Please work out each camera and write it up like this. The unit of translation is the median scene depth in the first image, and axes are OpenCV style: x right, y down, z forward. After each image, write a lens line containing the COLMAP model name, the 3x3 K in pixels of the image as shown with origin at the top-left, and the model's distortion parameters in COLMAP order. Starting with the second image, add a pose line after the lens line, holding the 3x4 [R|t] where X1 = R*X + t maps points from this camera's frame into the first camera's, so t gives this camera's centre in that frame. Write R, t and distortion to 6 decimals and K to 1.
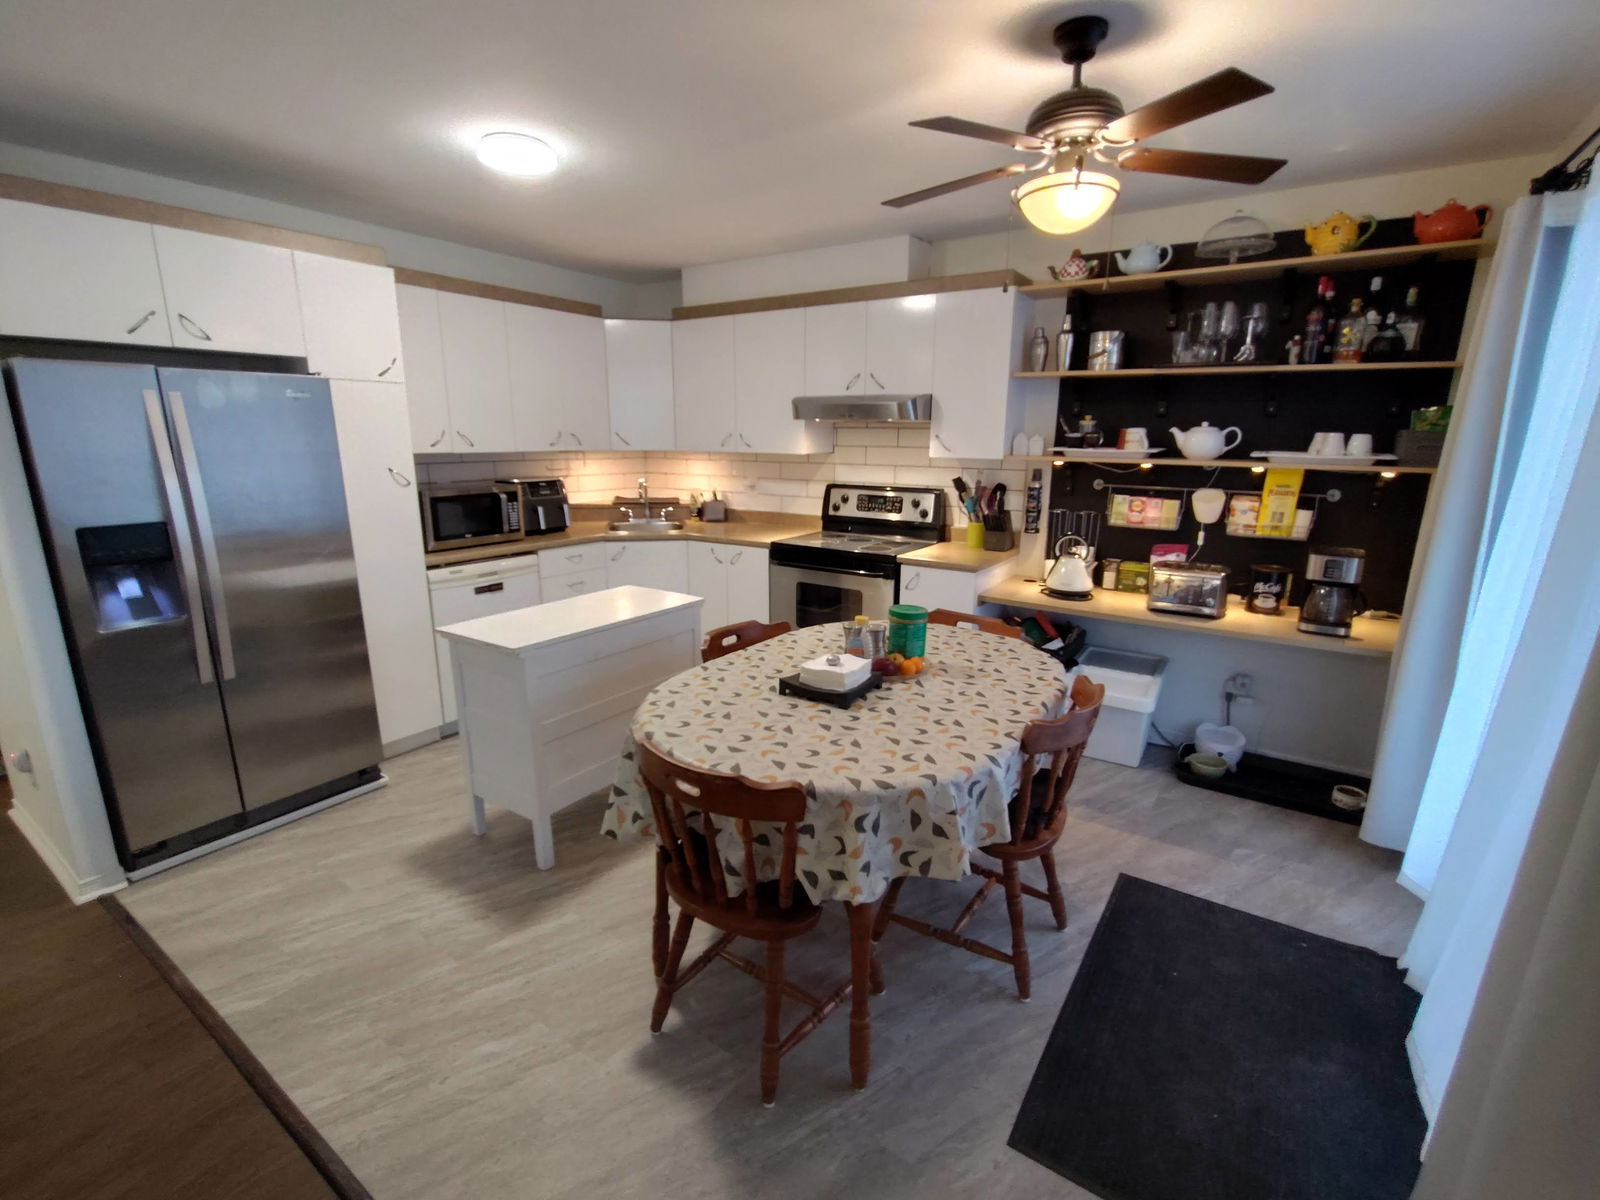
lens RADIAL K [[720.0, 0, 801.3], [0, 720.0, 606.8], [0, 0, 1]] dist [-0.013121, 0.001888]
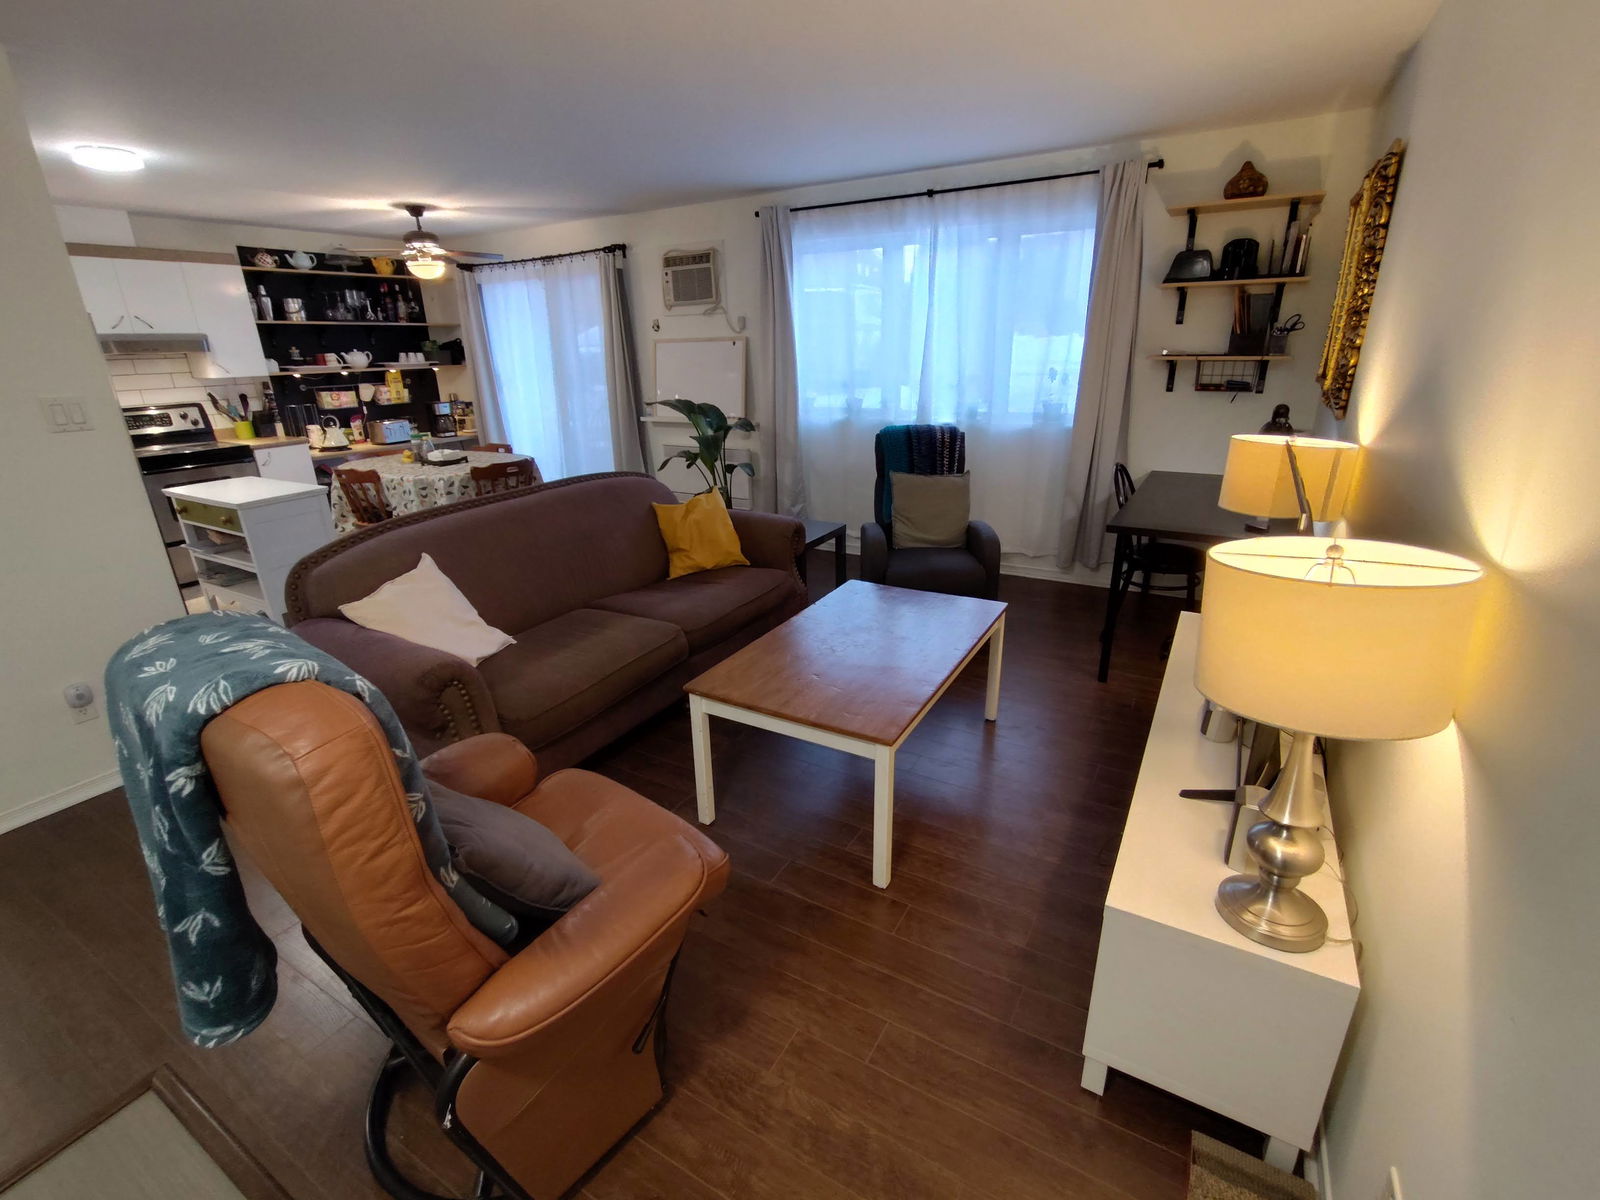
lens RADIAL K [[720.0, 0, 797.1], [0, 720.0, 609.0], [0, 0, 1]] dist [-0.013121, 0.001888]
pose [[-0.058541, -0.354453, 0.933240, -1.590772], [0.254171, 0.898742, 0.357294, -0.005512], [-0.965386, 0.258119, 0.037478, -0.079278]]
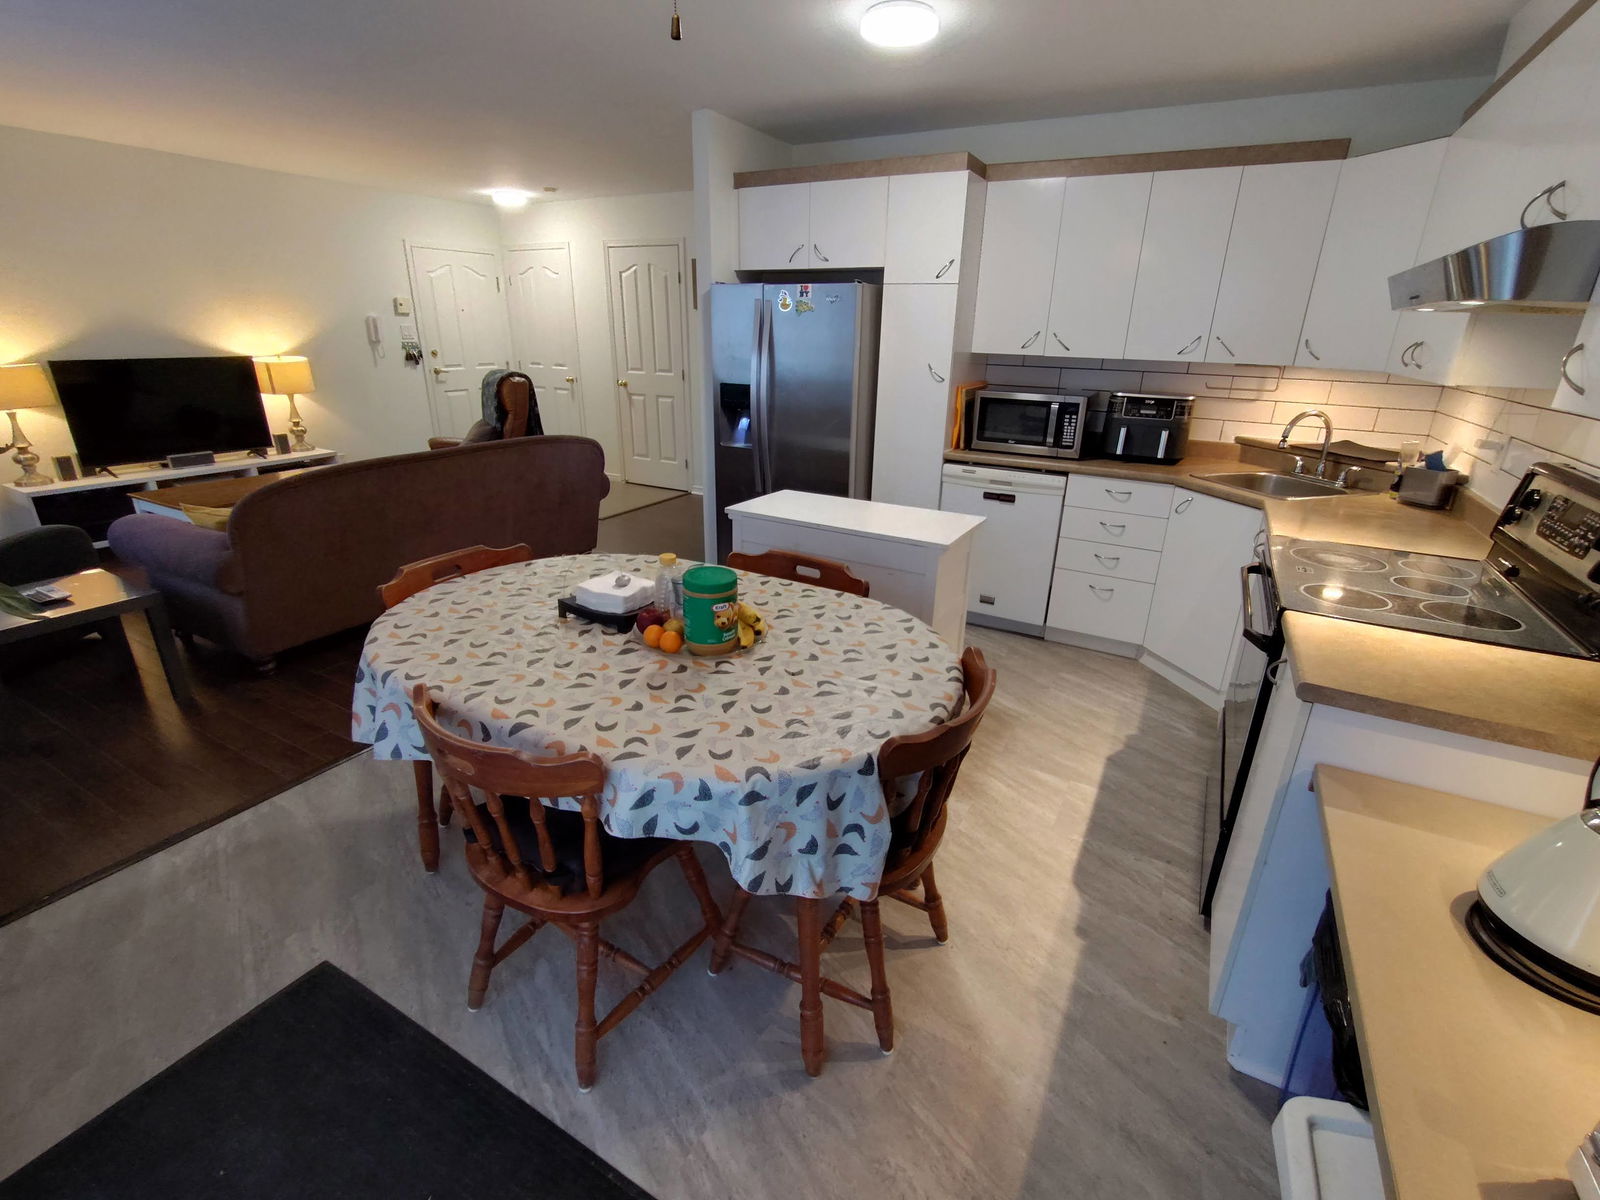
lens RADIAL K [[720.0, 0, 796.1], [0, 720.0, 601.2], [0, 0, 1]] dist [-0.013121, 0.001888]
pose [[0.088337, 0.349243, -0.932859, 0.577155], [-0.255638, 0.913102, 0.317639, -0.154550], [0.962728, 0.210415, 0.169940, 0.668284]]
